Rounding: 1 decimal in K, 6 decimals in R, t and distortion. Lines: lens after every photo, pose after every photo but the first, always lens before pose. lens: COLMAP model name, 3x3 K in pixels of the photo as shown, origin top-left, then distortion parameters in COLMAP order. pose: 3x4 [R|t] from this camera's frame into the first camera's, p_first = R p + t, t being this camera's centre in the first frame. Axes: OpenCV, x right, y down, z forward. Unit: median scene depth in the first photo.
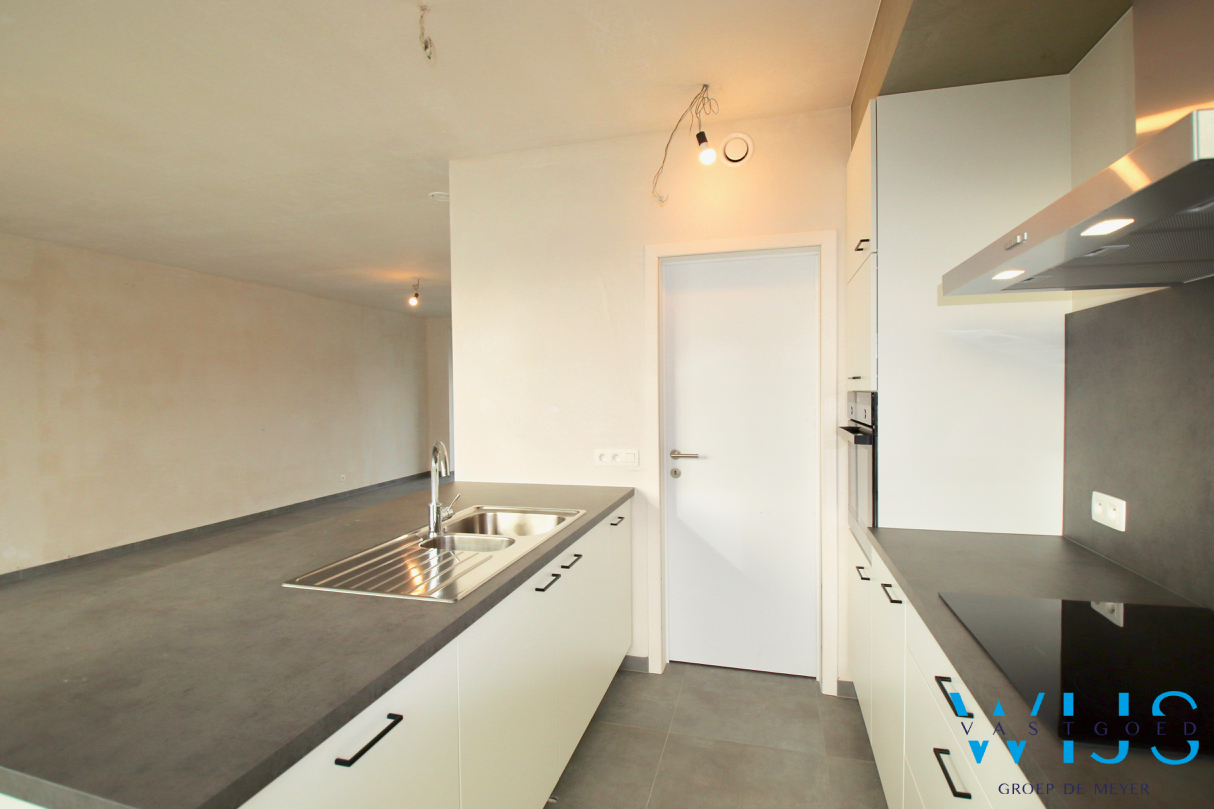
lens RADIAL K [[582.2, 0, 607.0], [0, 582.2, 404.5], [0, 0, 1]] dist [0.018101, -0.032254]
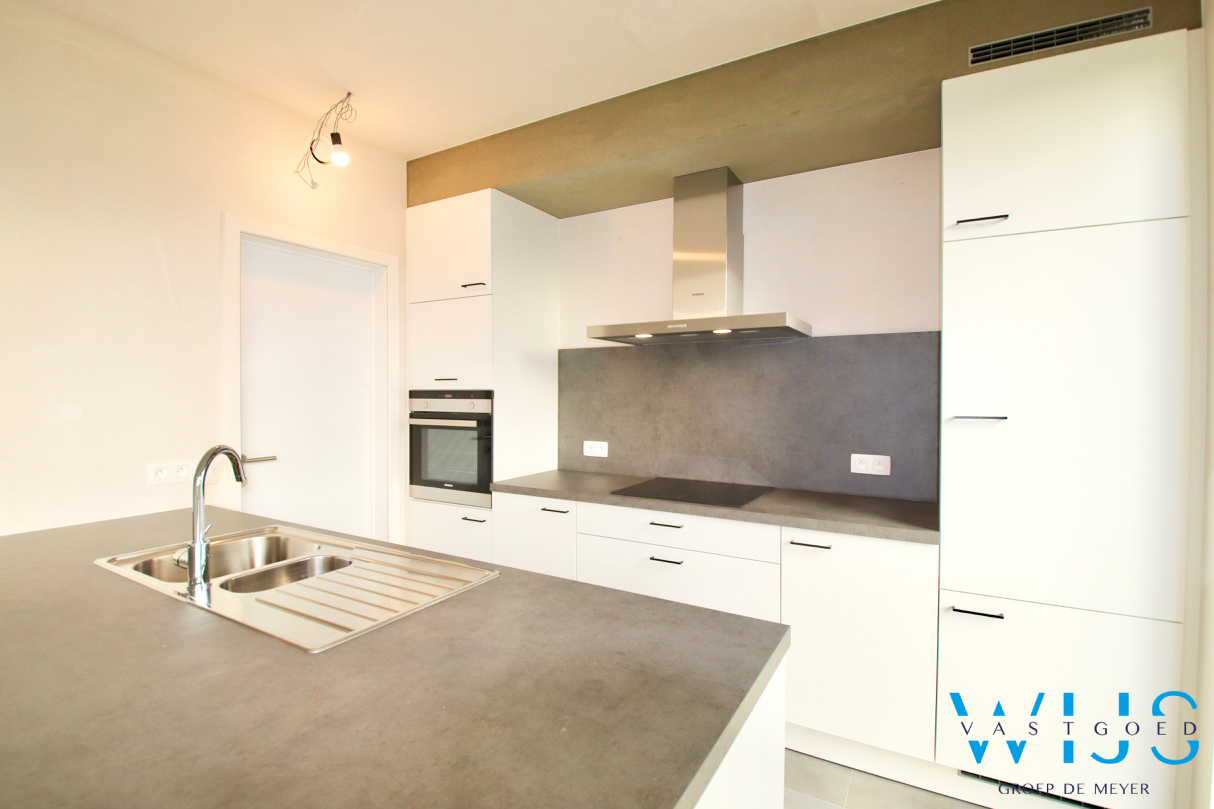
lens RADIAL K [[582.2, 0, 607.0], [0, 582.2, 404.5], [0, 0, 1]] dist [0.018101, -0.032254]
pose [[0.225041, -0.007338, 0.974322, -0.994822], [0.019840, 0.999799, 0.002947, 0.018314], [-0.974147, 0.018667, 0.225141, 0.435182]]
